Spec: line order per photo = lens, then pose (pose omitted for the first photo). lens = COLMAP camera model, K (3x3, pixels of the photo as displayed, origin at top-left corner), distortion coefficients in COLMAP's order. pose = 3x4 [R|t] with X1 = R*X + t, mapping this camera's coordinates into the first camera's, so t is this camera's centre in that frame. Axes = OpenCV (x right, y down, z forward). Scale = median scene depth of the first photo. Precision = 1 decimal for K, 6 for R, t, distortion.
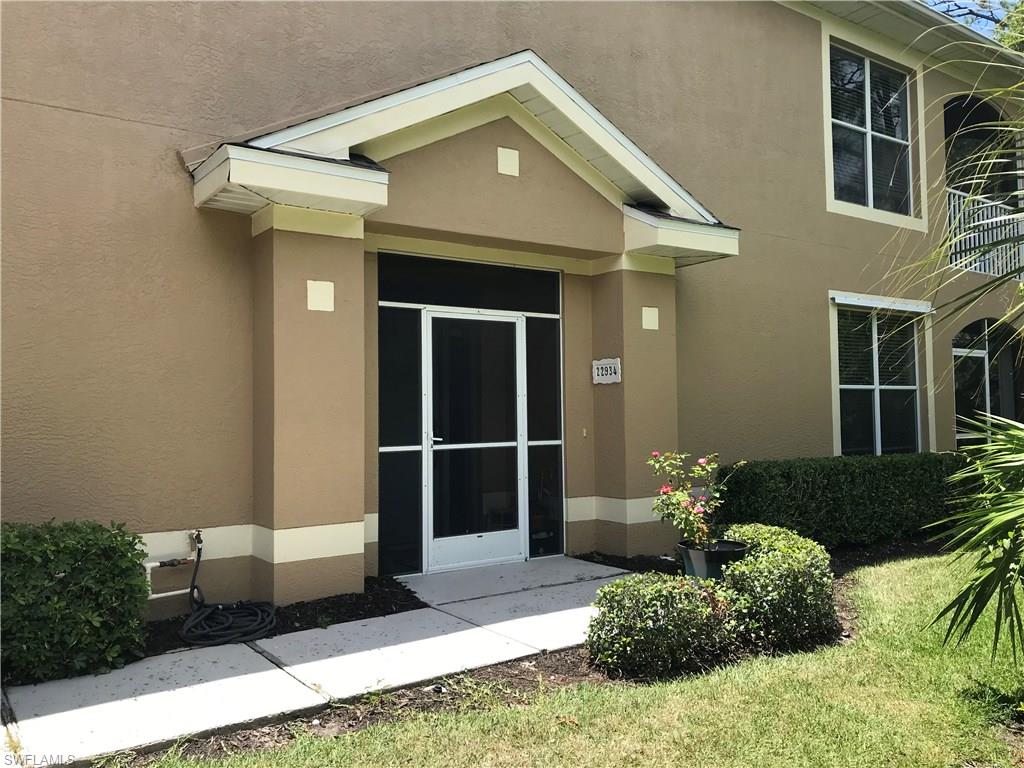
lens RADIAL K [[834.3, 0, 502.0], [0, 834.3, 370.8], [0, 0, 1]] dist [0.085846, -0.173199]
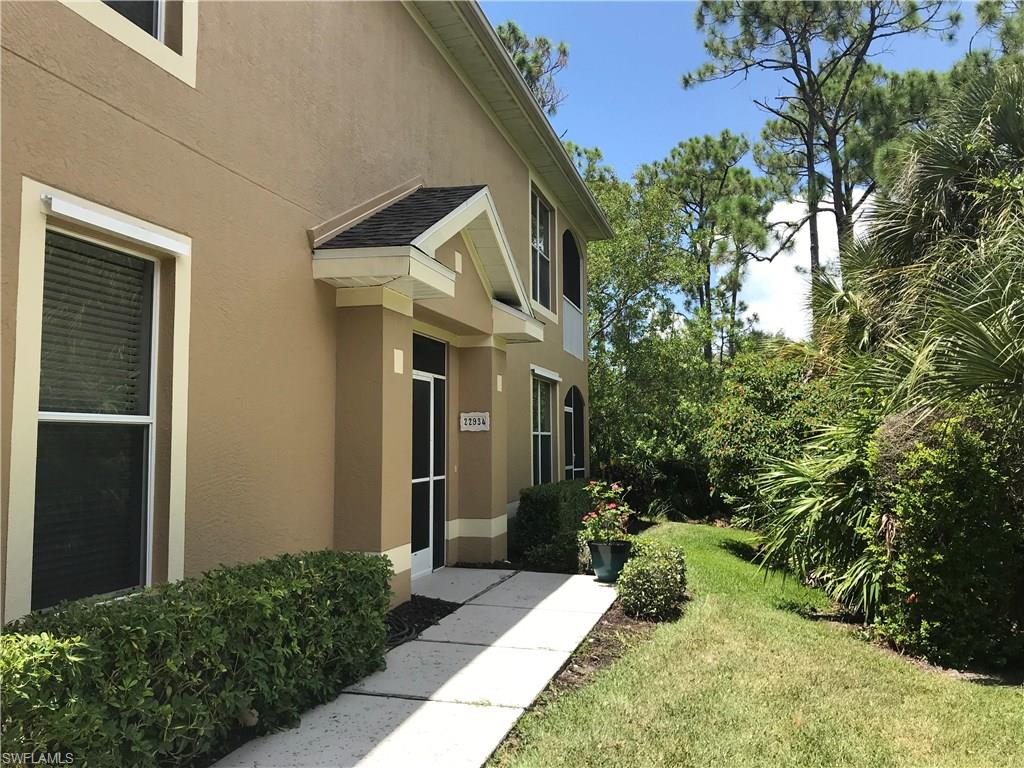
lens RADIAL K [[834.3, 0, 502.0], [0, 834.3, 370.8], [0, 0, 1]] dist [0.085846, -0.173199]
pose [[0.777549, 0.062231, 0.625735, -0.685168], [-0.037241, 0.997902, -0.052967, -0.011779], [-0.627718, 0.017882, 0.778235, -0.046888]]
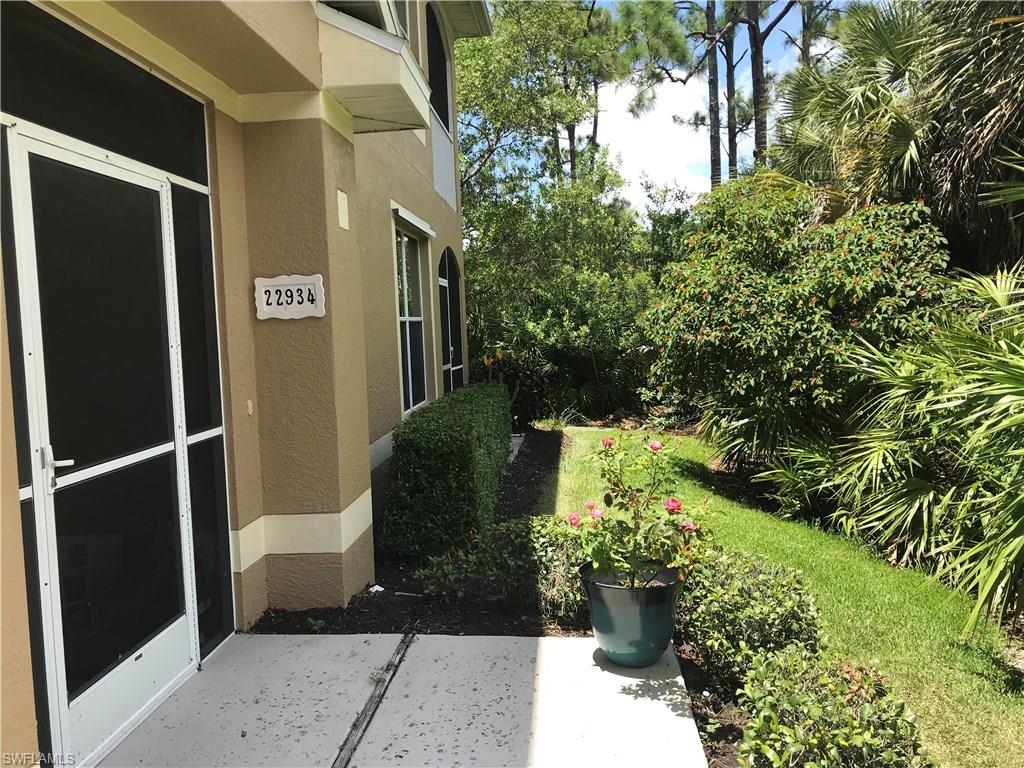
lens RADIAL K [[834.3, 0, 502.0], [0, 834.3, 370.8], [0, 0, 1]] dist [0.085846, -0.173199]
pose [[0.640695, -0.058736, 0.765545, -0.230759], [-0.006317, 0.996633, 0.081753, 0.002941], [-0.767769, -0.057214, 0.638167, 0.536355]]
